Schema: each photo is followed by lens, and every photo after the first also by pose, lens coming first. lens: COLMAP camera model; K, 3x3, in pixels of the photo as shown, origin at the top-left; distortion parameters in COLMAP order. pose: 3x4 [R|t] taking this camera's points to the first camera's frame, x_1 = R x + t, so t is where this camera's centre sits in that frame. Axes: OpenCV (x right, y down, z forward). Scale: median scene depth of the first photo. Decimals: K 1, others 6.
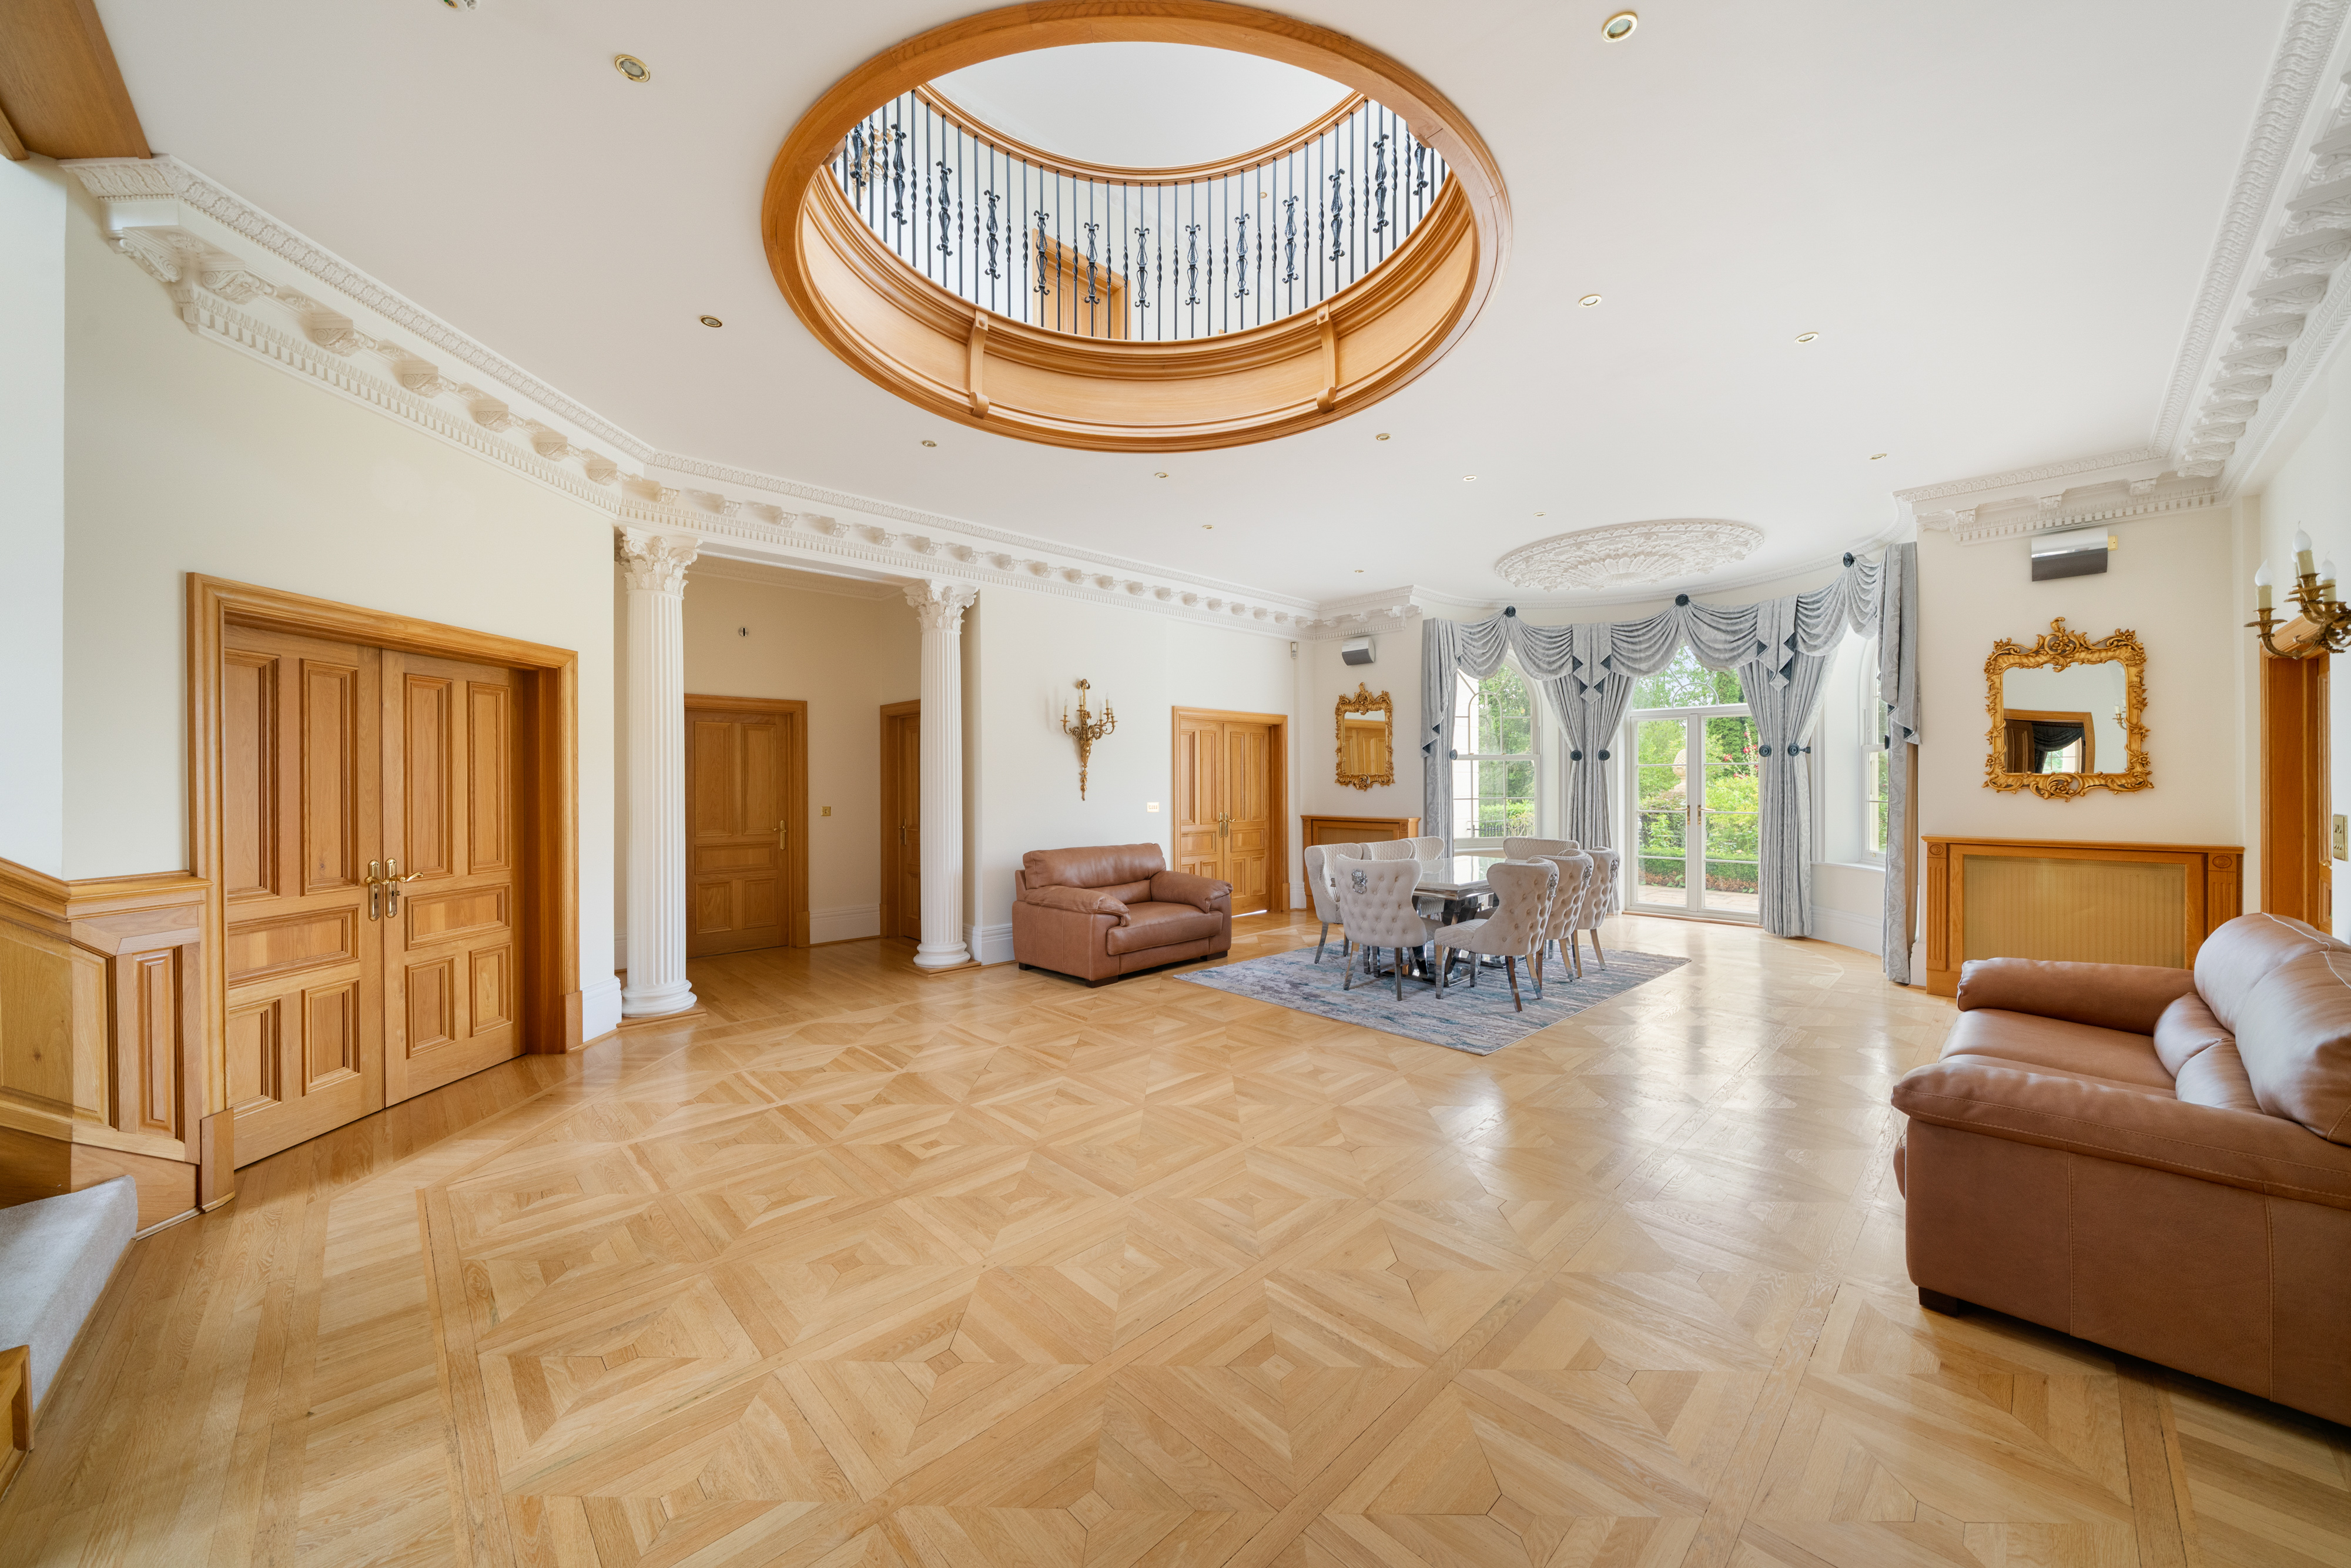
lens RADIAL K [[834.6, 0, 1169.0], [0, 834.6, 781.4], [0, 0, 1]] dist [-0.005967, 0.000482]
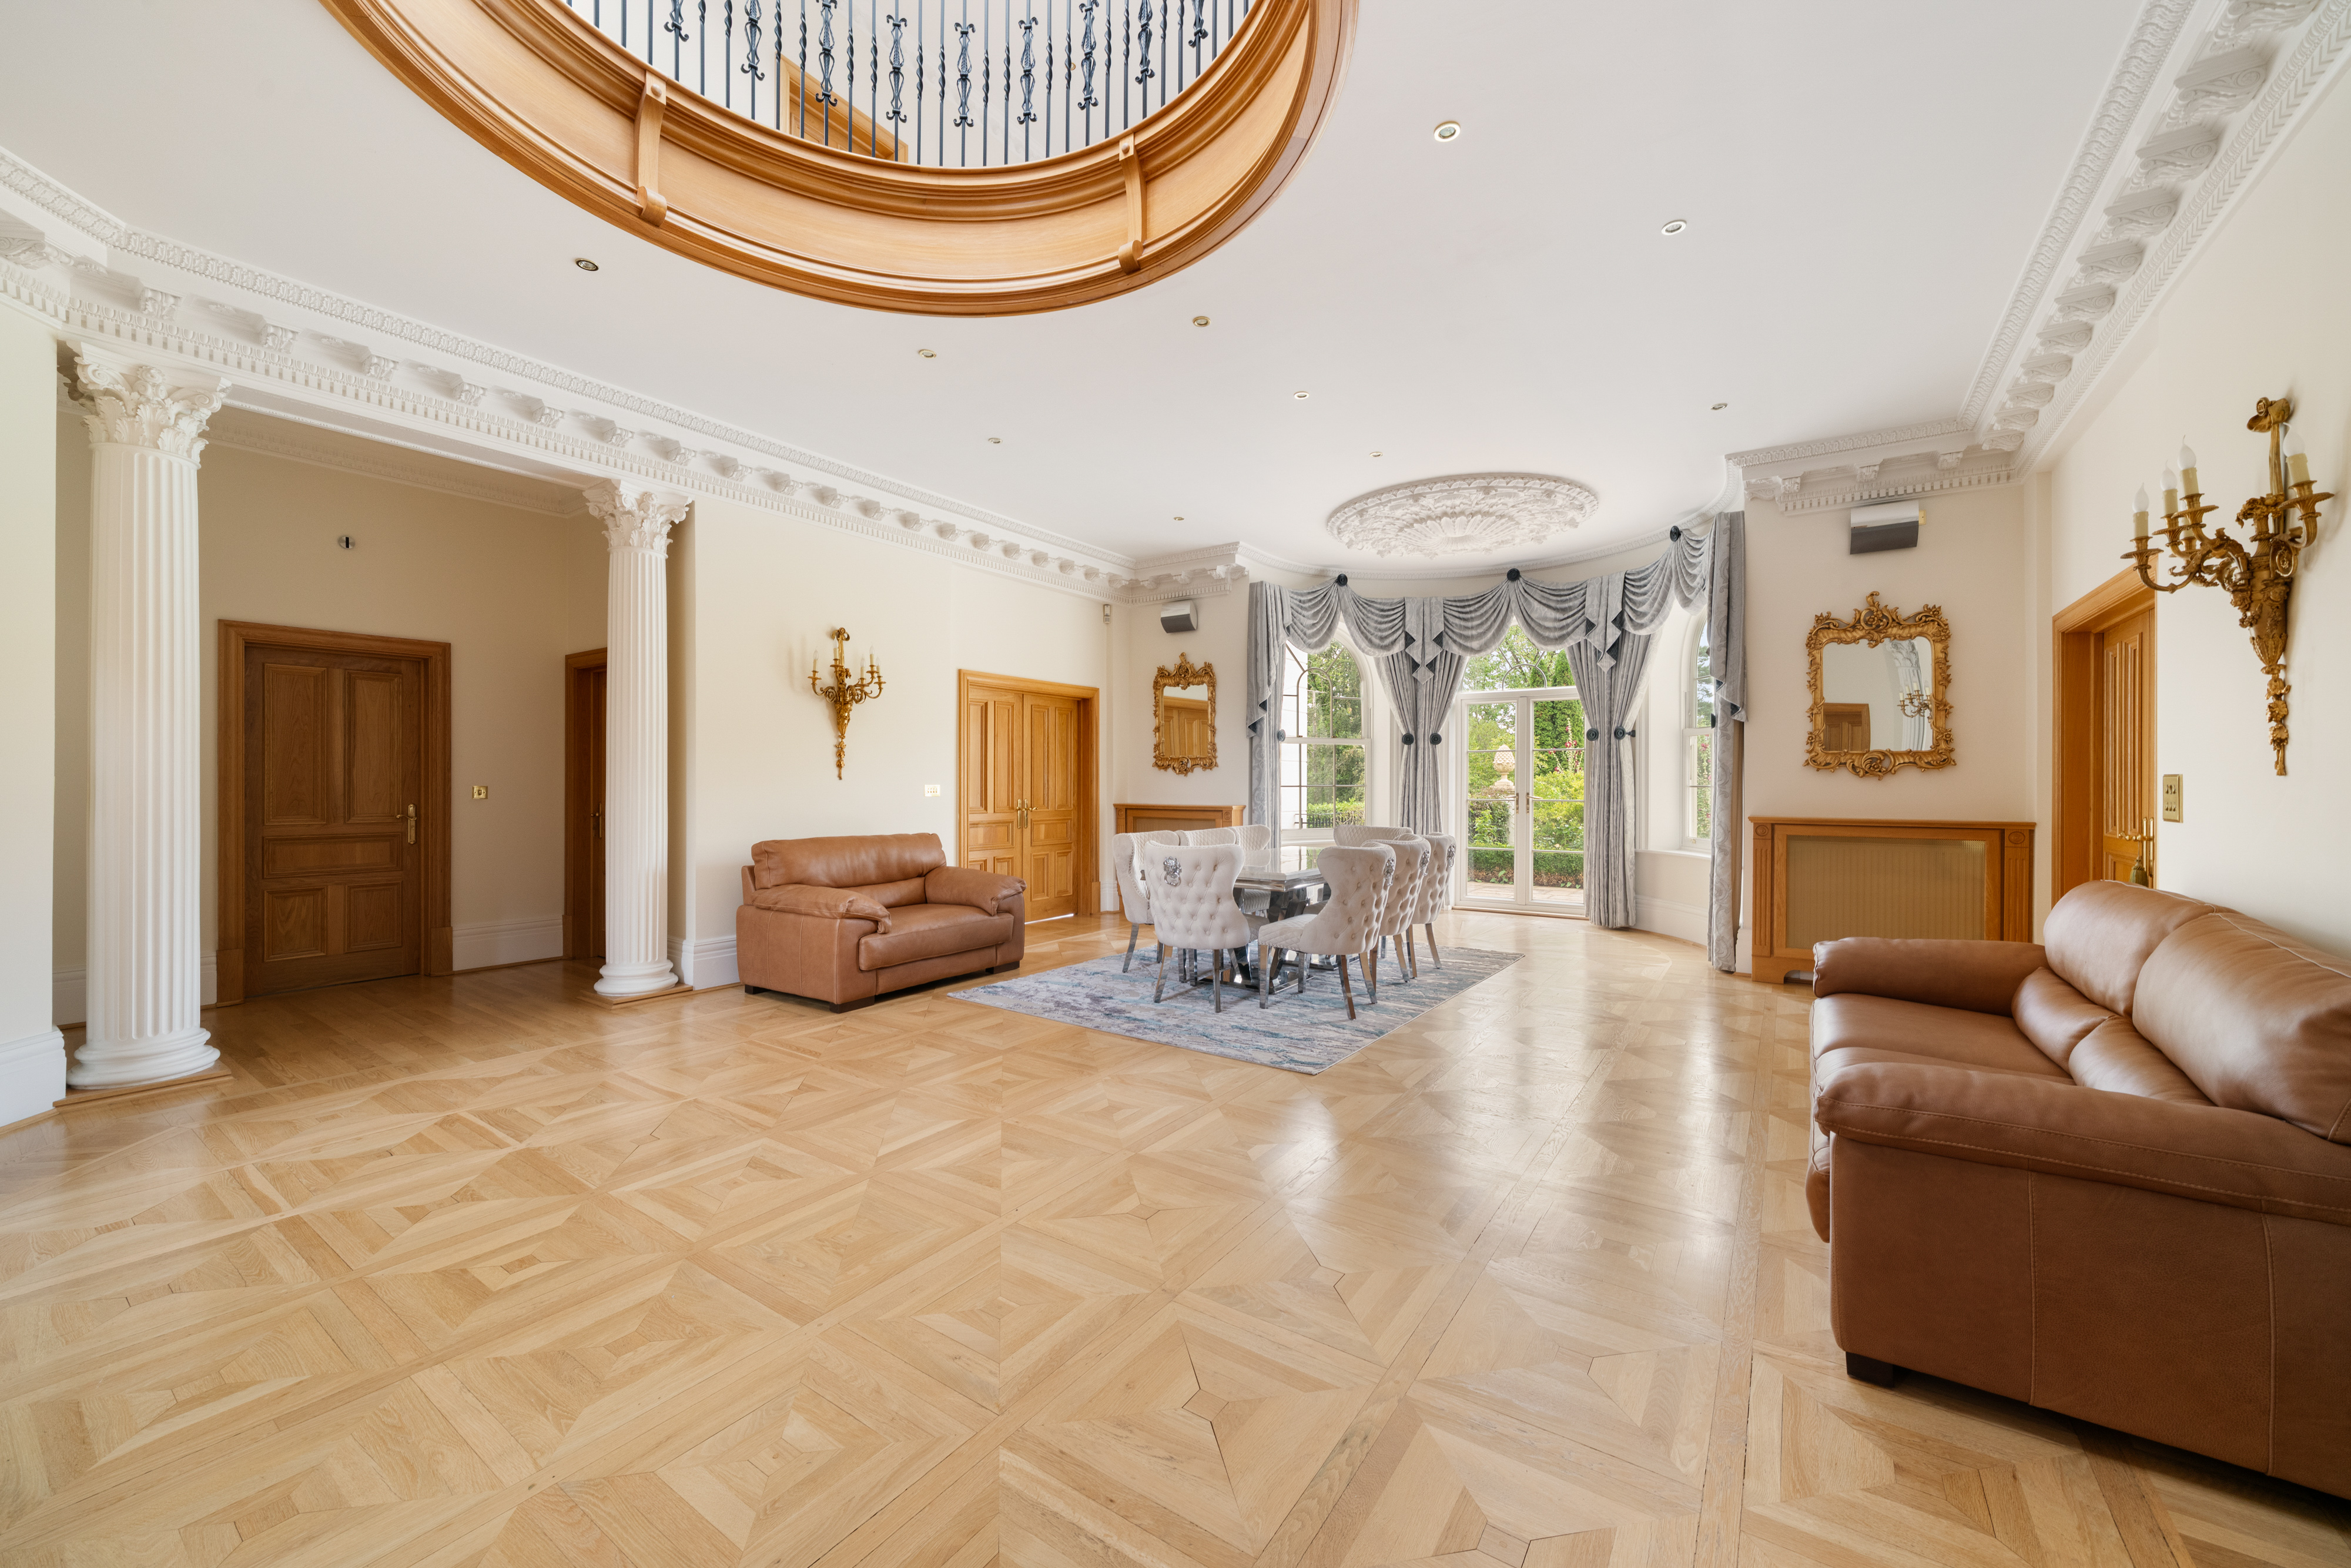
lens RADIAL K [[893.8, 0, 1167.4], [0, 893.8, 782.5], [0, 0, 1]] dist [-0.004291, 0.000682]
pose [[0.979691, 0.006986, 0.200393, 0.055086], [-0.006731, 0.999975, -0.001950, 0.041041], [-0.200401, 0.000562, 0.979714, 0.159009]]
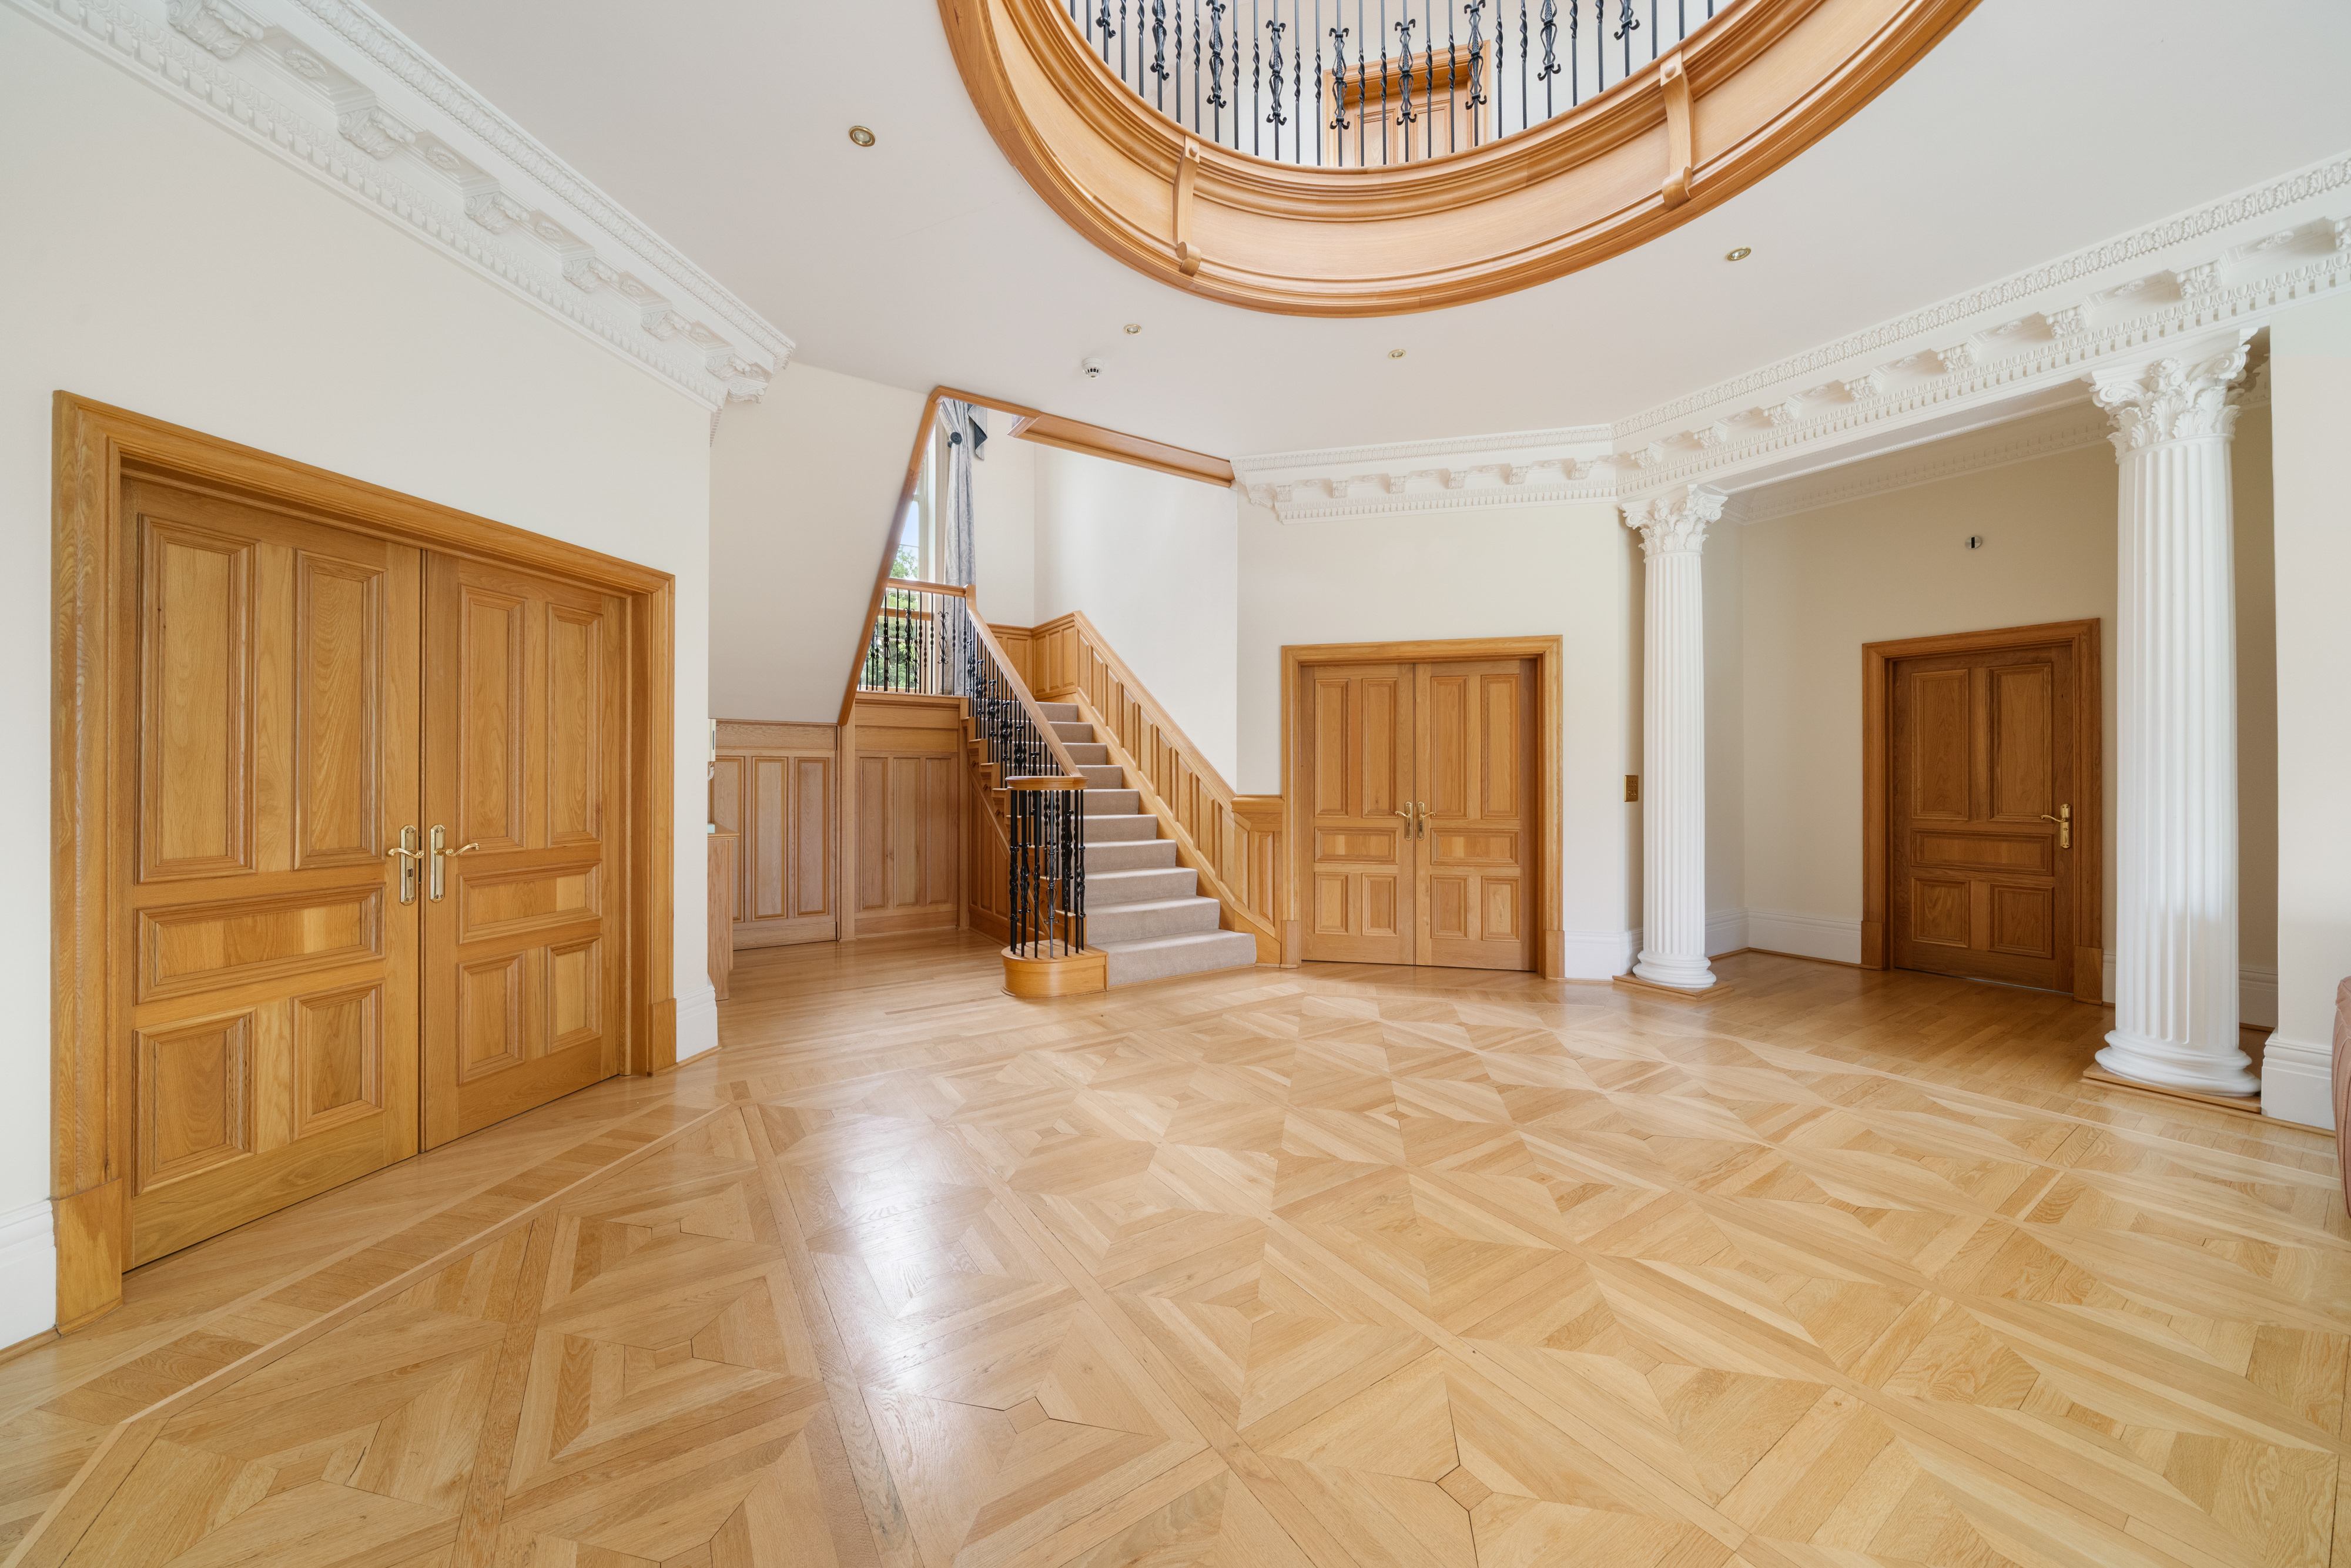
lens RADIAL K [[814.8, 0, 1164.9], [0, 814.8, 776.1], [0, 0, 1]] dist [-0.003397, -0.000011]
pose [[-0.186323, 0.001608, -0.982487, 0.514850], [0.001255, 0.999998, 0.001399, 0.037599], [0.982488, -0.000972, -0.186324, 0.698496]]
